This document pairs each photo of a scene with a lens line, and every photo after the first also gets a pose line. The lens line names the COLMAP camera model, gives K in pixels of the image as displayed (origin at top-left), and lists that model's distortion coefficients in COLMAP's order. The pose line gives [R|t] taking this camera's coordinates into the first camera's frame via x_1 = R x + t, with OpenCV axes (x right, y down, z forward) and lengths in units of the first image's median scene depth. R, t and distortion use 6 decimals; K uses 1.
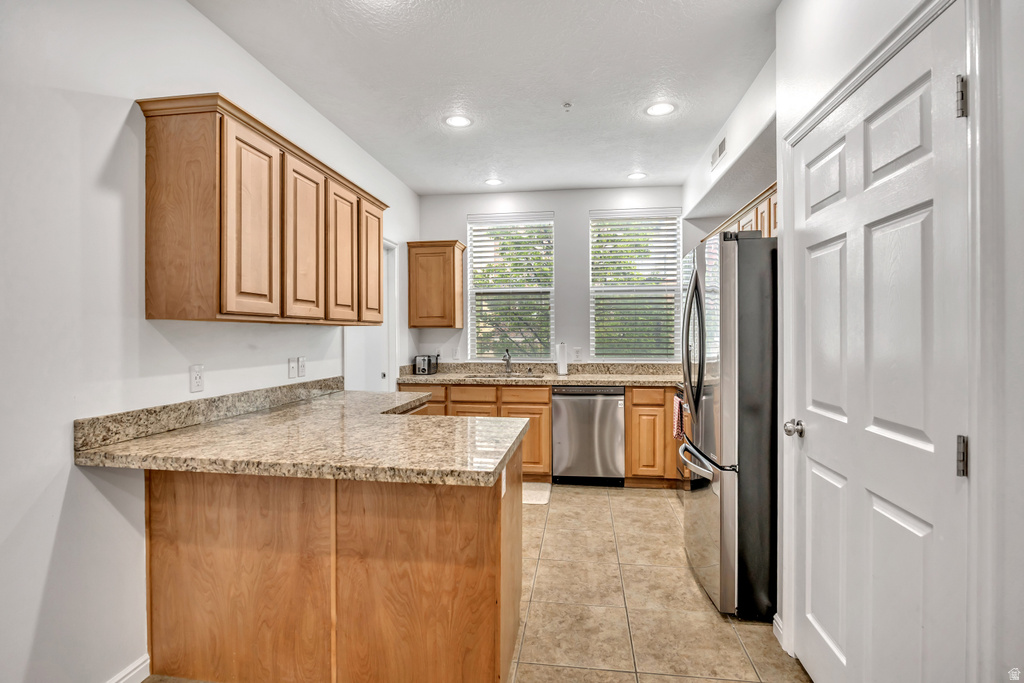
lens RADIAL K [[458.4, 0, 509.7], [0, 458.4, 336.4], [0, 0, 1]] dist [-0.000850, -0.000123]
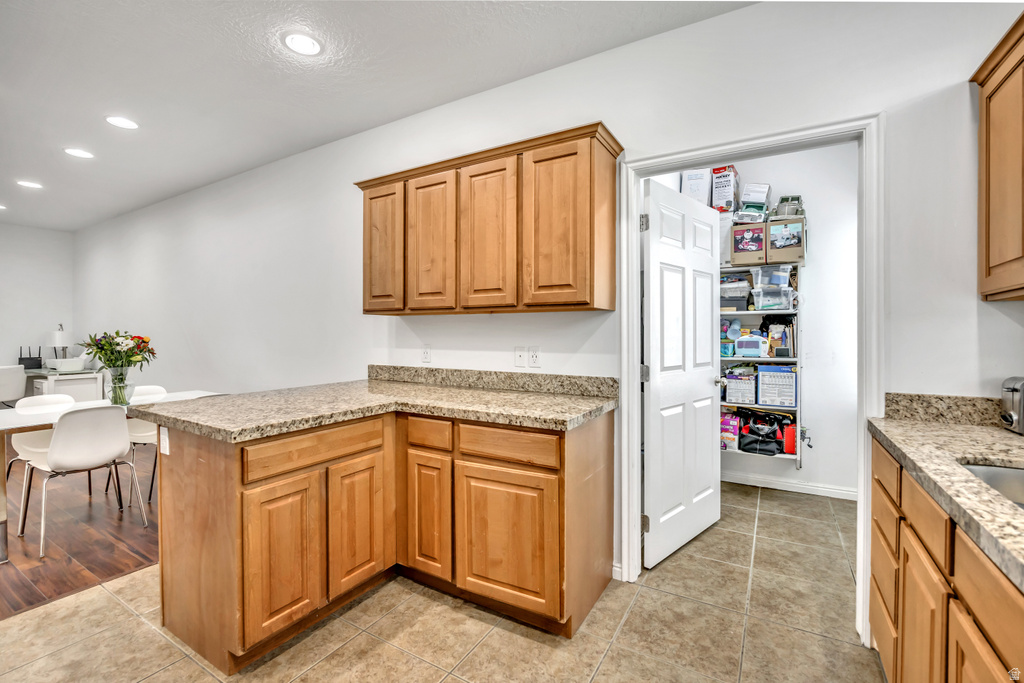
lens RADIAL K [[458.4, 0, 509.7], [0, 458.4, 336.4], [0, 0, 1]] dist [-0.000850, -0.000123]
pose [[-0.368350, 0.007787, -0.929654, 0.563505], [-0.002178, 0.999955, 0.009238, 0.015080], [0.929684, 0.005427, -0.368317, 1.576971]]
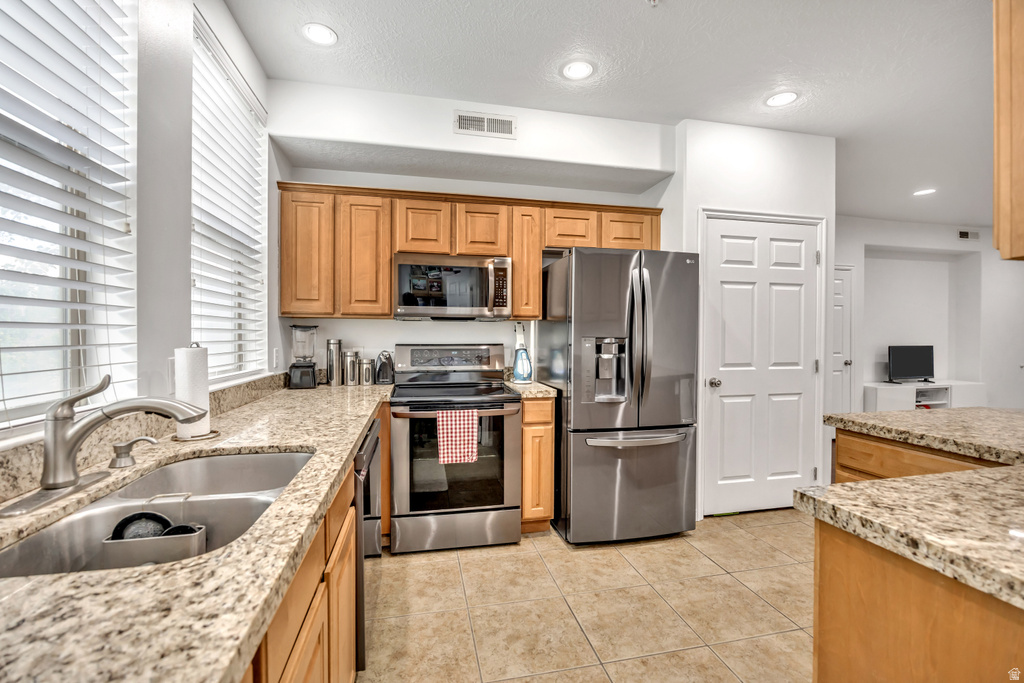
lens RADIAL K [[458.4, 0, 509.7], [0, 458.4, 336.4], [0, 0, 1]] dist [-0.000850, -0.000123]
pose [[-0.352153, 0.000669, 0.935942, -0.566070], [-0.002578, 0.999995, -0.001685, 0.022313], [-0.935939, -0.003006, -0.352150, 1.792036]]
